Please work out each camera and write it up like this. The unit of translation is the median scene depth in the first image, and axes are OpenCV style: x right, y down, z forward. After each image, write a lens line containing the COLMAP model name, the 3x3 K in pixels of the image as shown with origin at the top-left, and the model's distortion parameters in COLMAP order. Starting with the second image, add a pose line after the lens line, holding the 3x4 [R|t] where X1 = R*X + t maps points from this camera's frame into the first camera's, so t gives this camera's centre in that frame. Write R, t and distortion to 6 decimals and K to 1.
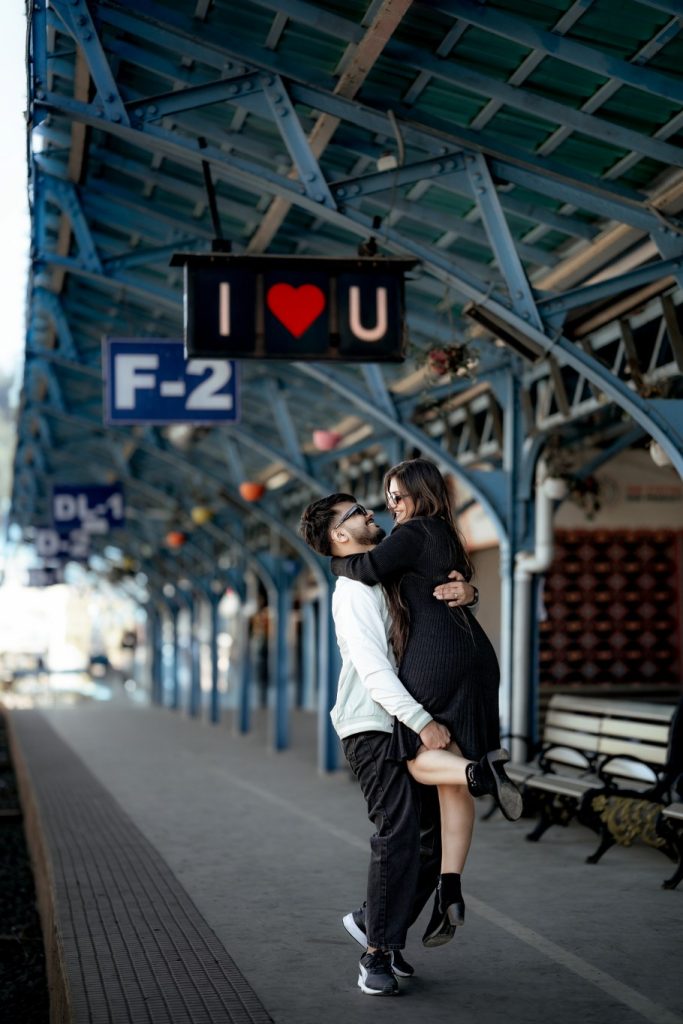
lens RADIAL K [[2509.9, 0, 341.5], [0, 2509.9, 512.0], [0, 0, 1]] dist [0.830988, 1.097108]
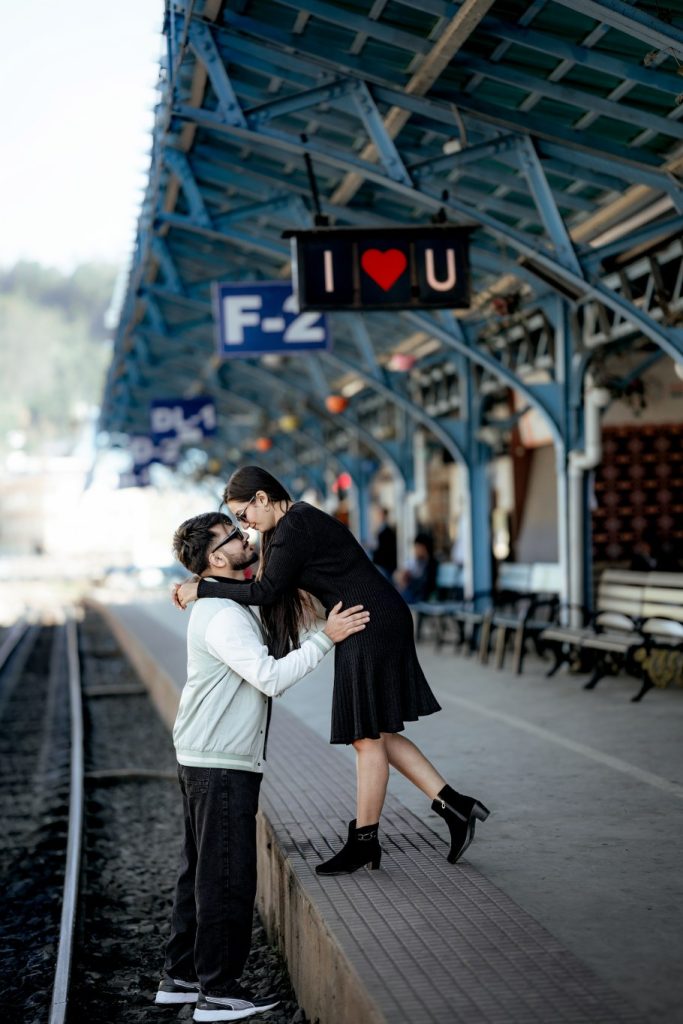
lens RADIAL K [[2509.9, 0, 341.5], [0, 2509.9, 512.0], [0, 0, 1]] dist [0.830988, 1.097108]
pose [[0.998999, -0.036015, -0.026523, -0.007944], [0.037139, 0.998377, 0.043179, -0.012902], [0.024925, -0.044121, 0.998715, -0.216415]]
